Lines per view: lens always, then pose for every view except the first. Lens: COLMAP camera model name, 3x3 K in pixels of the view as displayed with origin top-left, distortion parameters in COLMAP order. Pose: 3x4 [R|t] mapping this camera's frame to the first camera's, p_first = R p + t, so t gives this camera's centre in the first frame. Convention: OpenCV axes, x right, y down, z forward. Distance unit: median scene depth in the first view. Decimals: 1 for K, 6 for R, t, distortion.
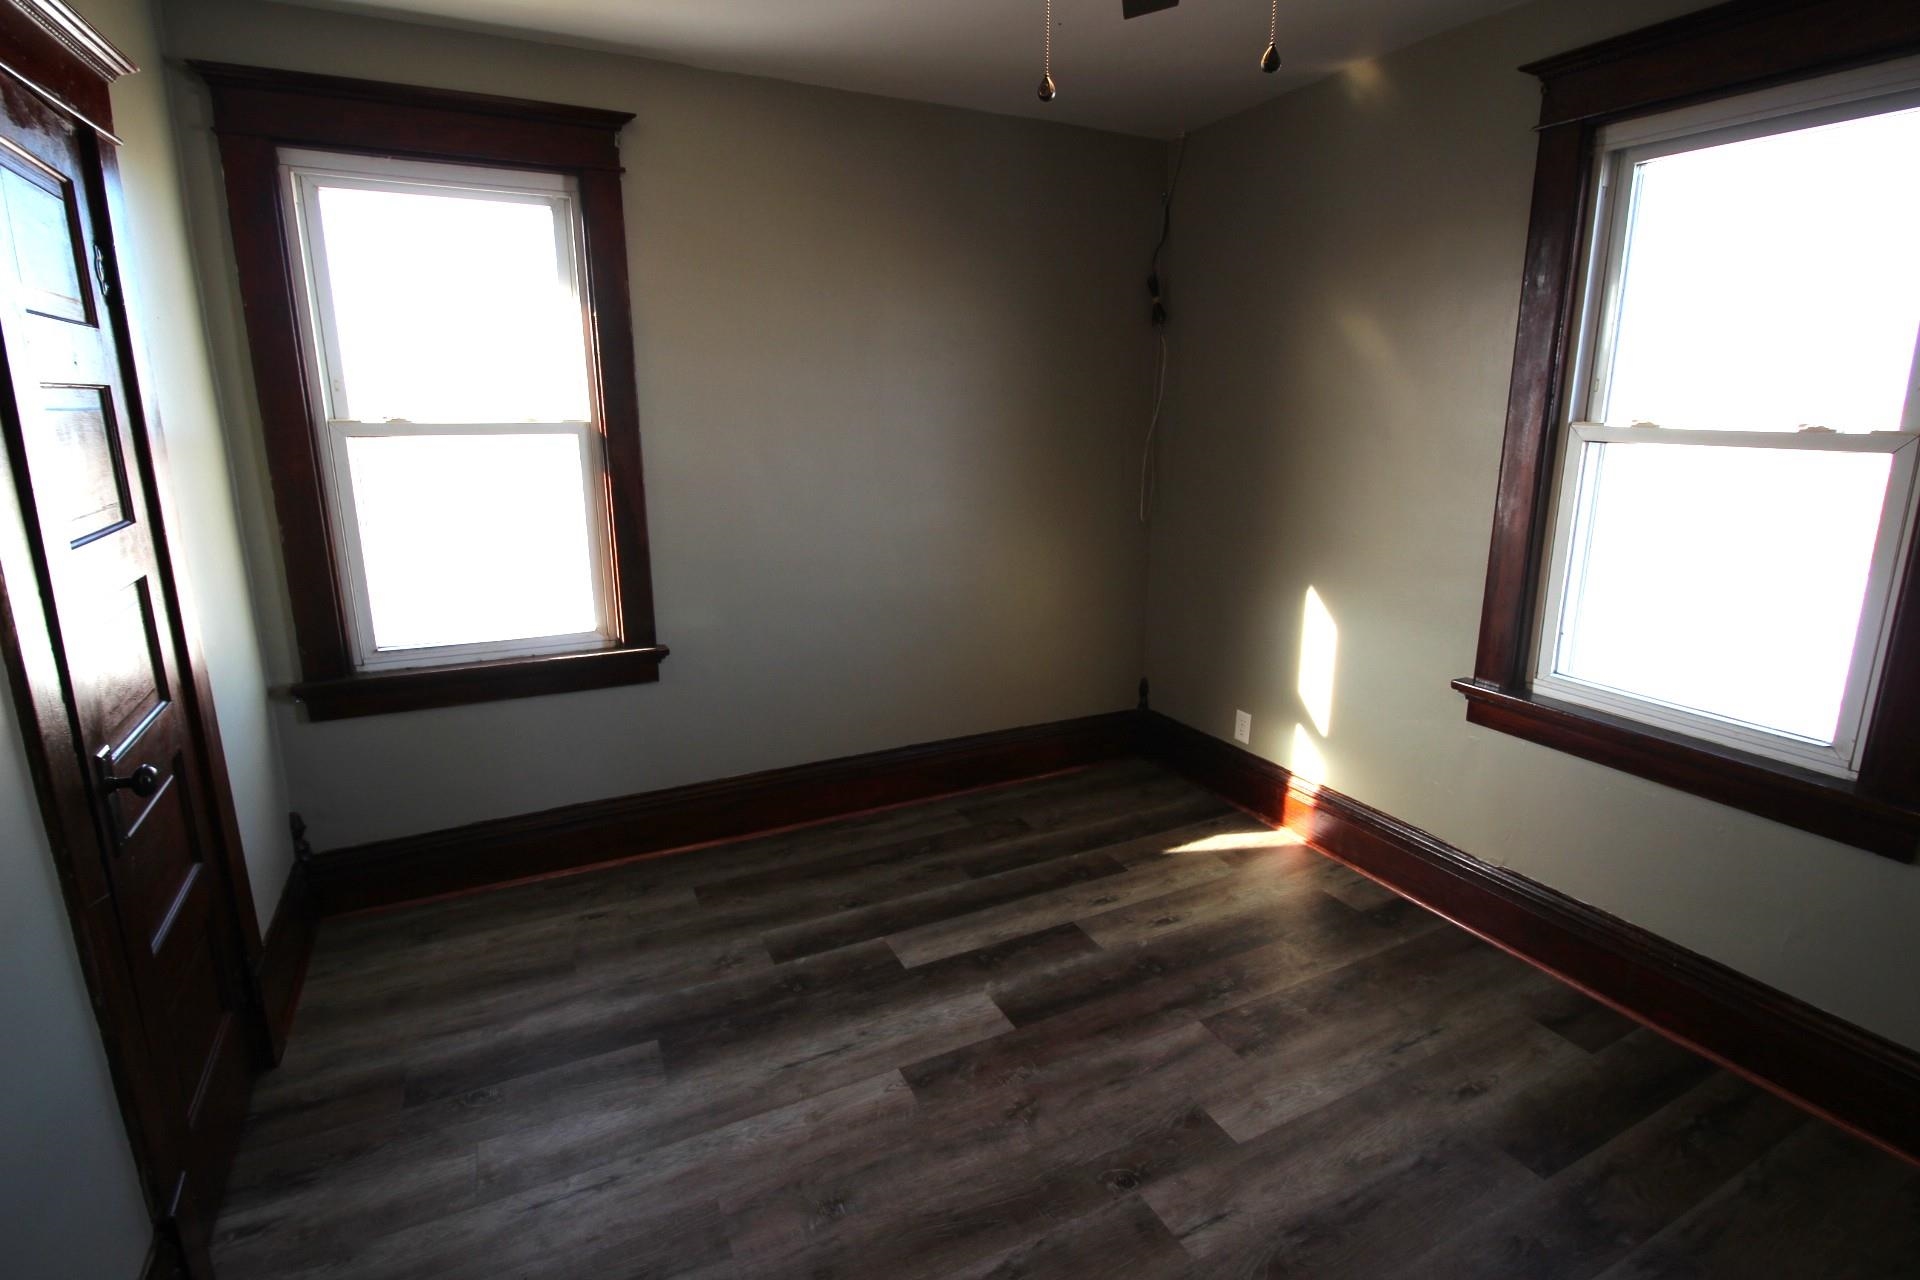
lens RADIAL K [[919.1, 0, 953.6], [0, 919.1, 629.6], [0, 0, 1]] dist [-0.010789, -0.004102]
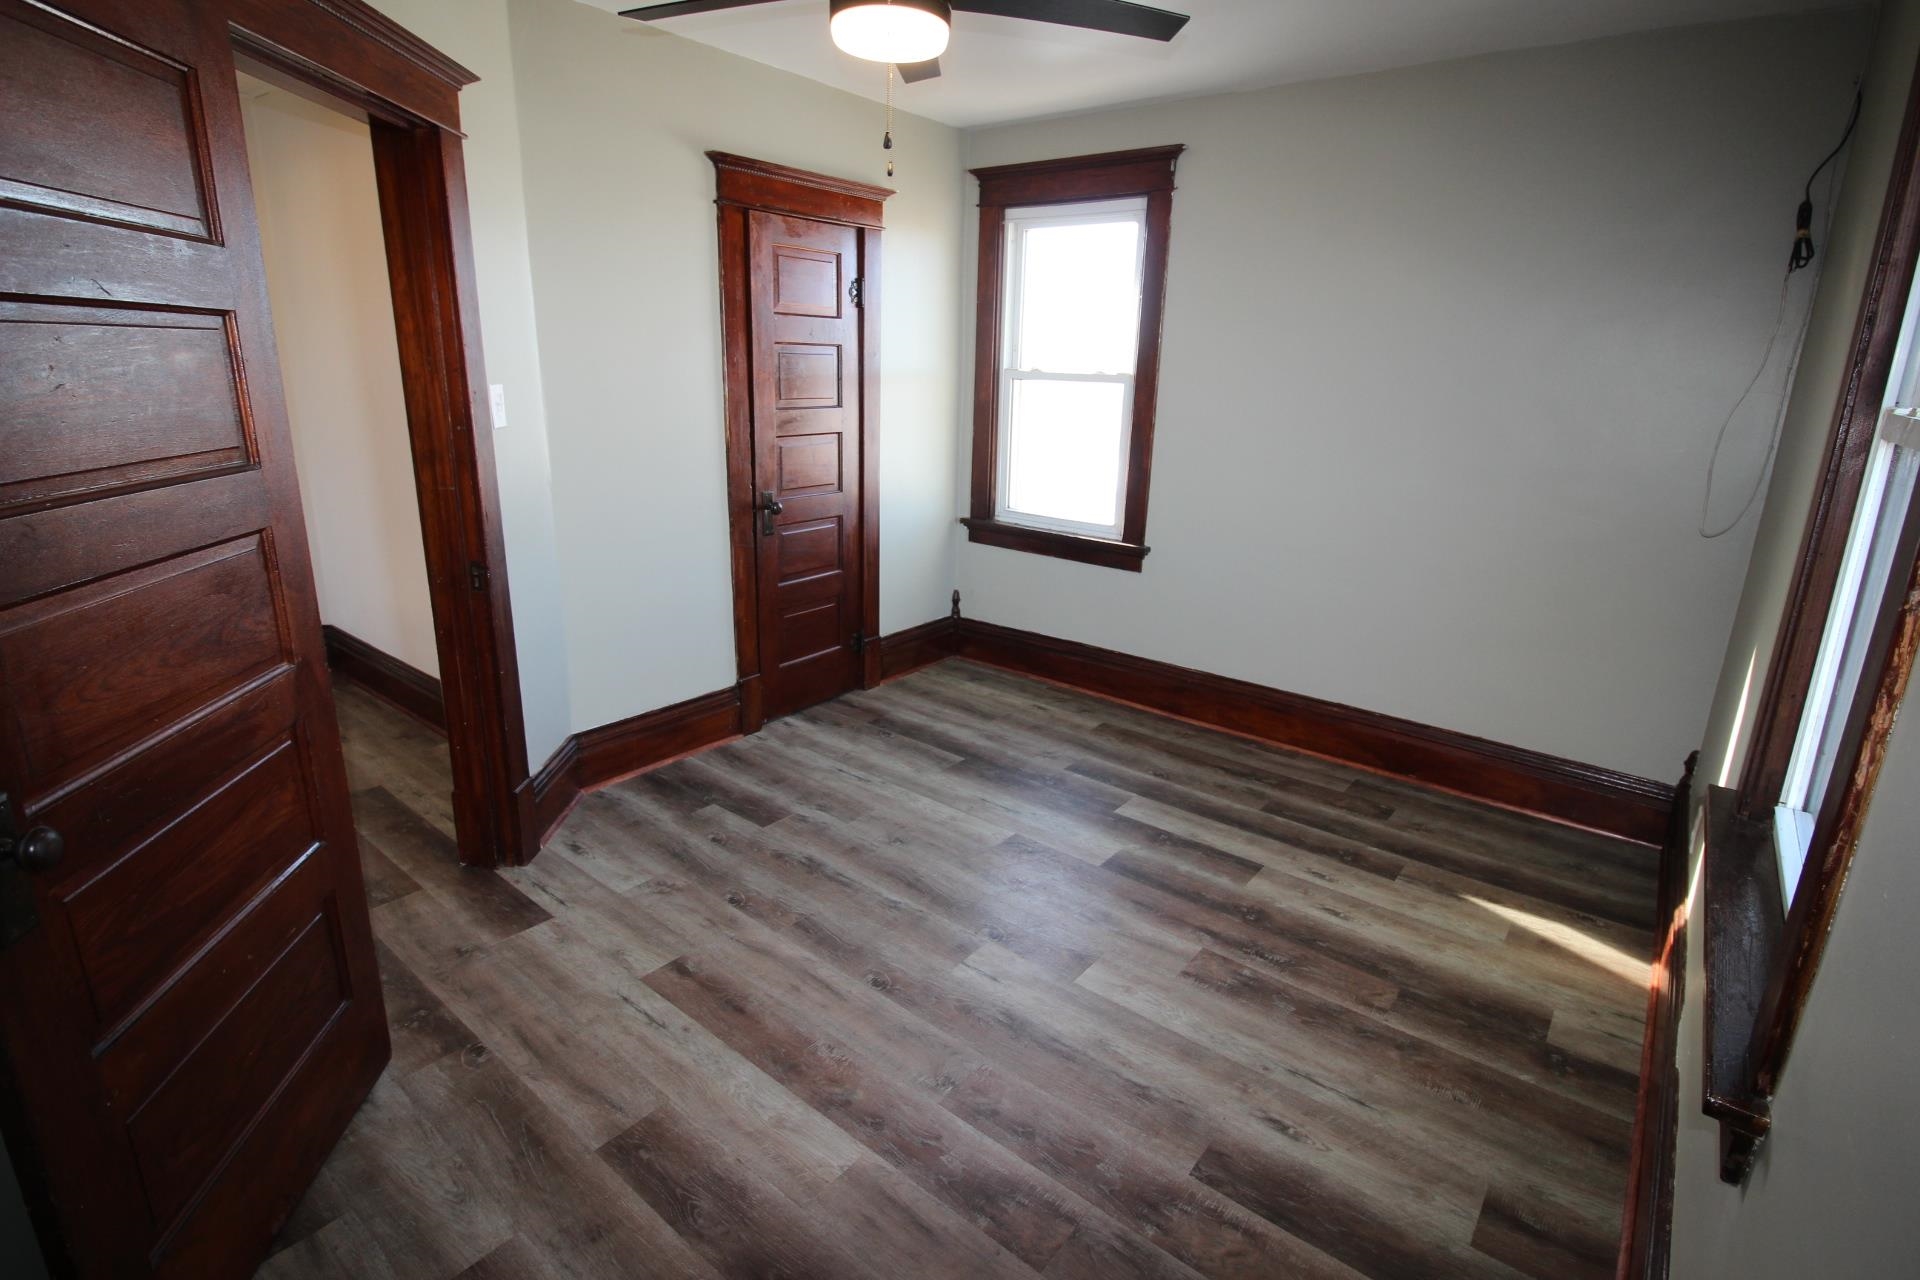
lens RADIAL K [[919.1, 0, 951.3], [0, 919.1, 627.9], [0, 0, 1]] dist [-0.010789, -0.004102]
pose [[0.418939, 0.264530, -0.868628, 0.870655], [-0.242627, 0.954452, 0.173647, -0.037035], [0.874999, 0.138005, 0.464039, 0.178236]]
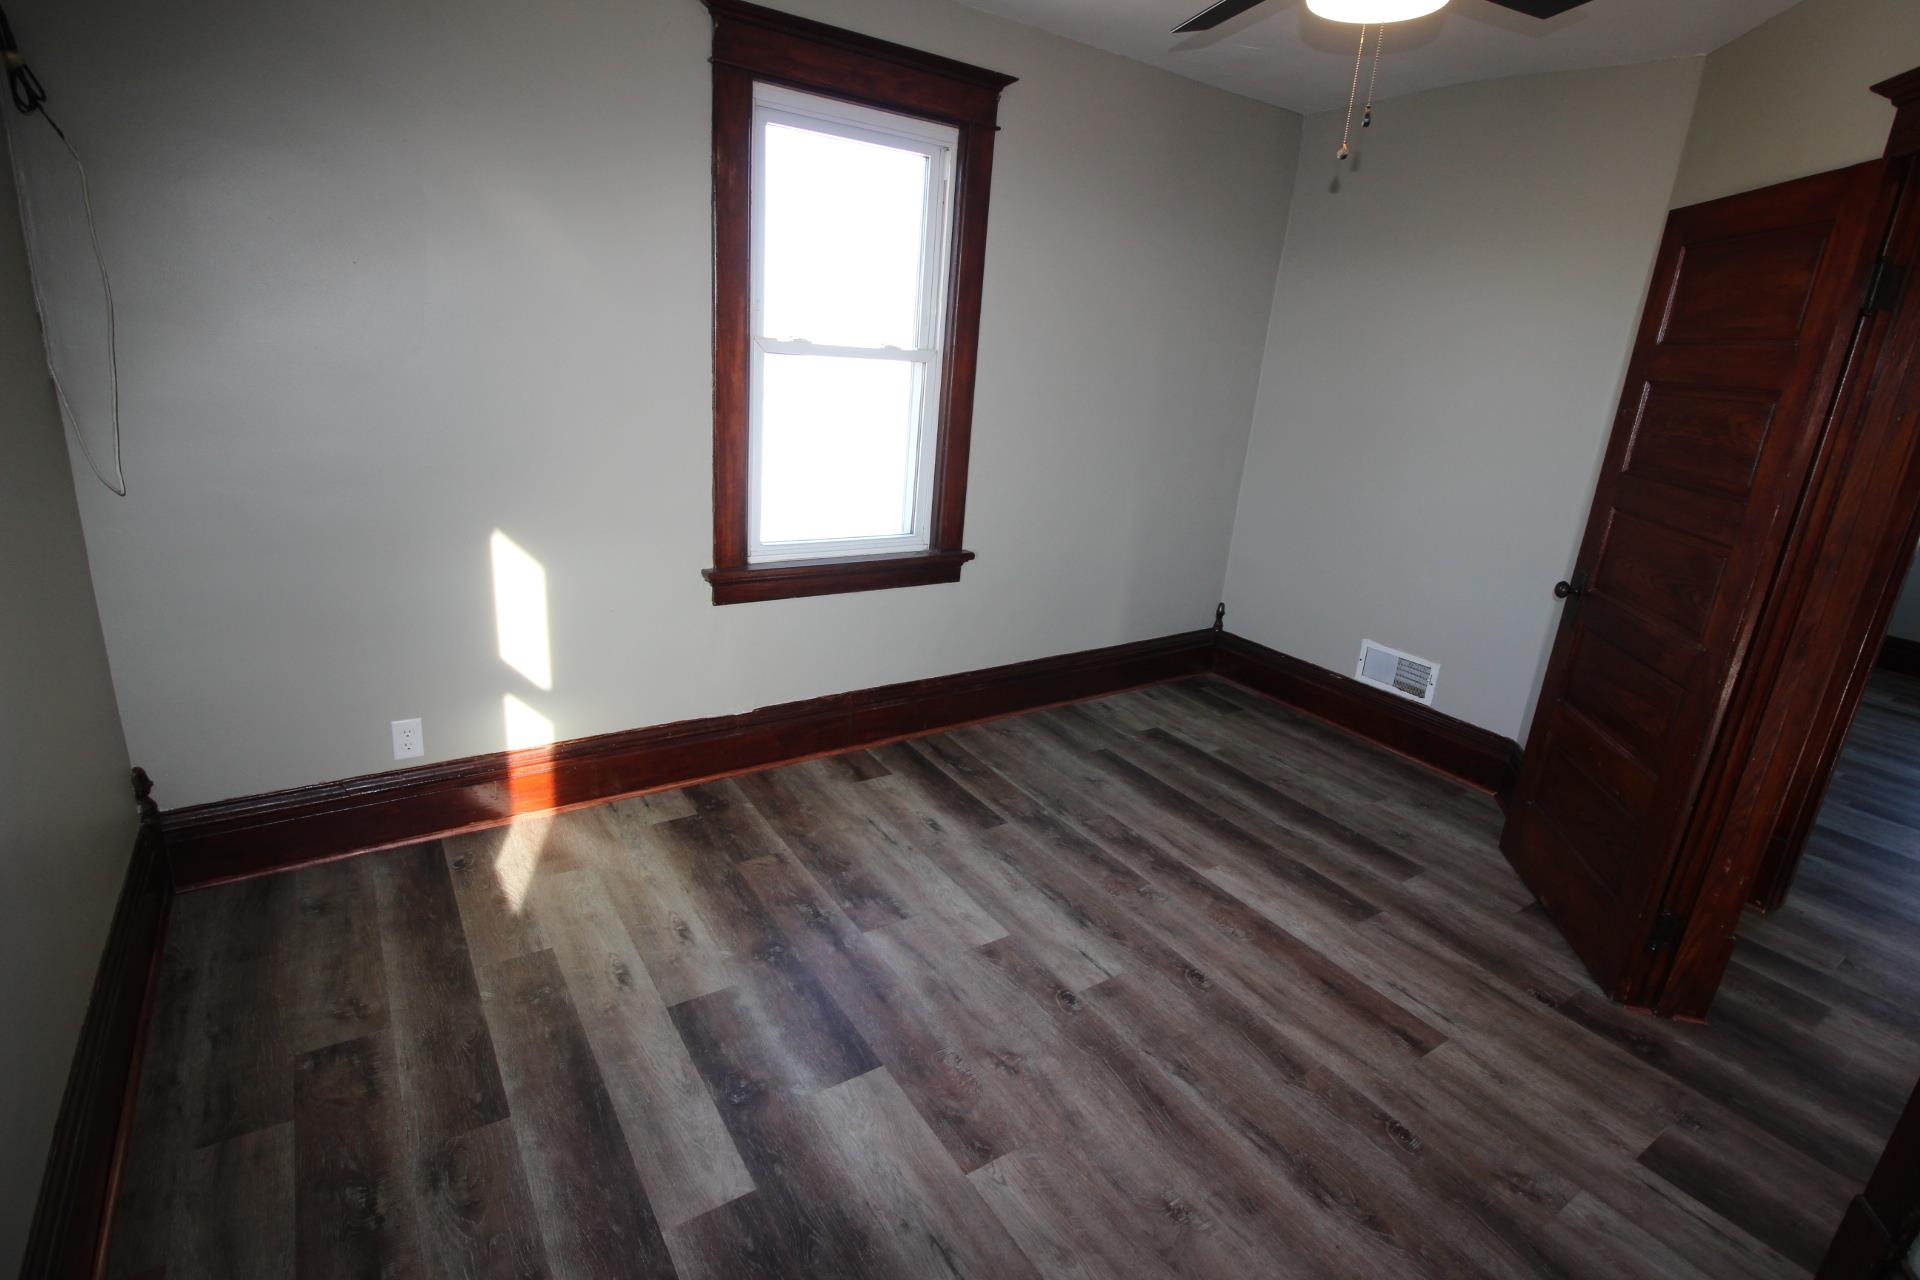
lens RADIAL K [[919.1, 0, 961.0], [0, 919.1, 631.7], [0, 0, 1]] dist [-0.010789, -0.004102]
pose [[-0.142160, -0.308679, 0.940483, -0.560459], [0.163294, 0.929801, 0.329856, -0.196025], [-0.976281, 0.200468, -0.081775, 0.812741]]
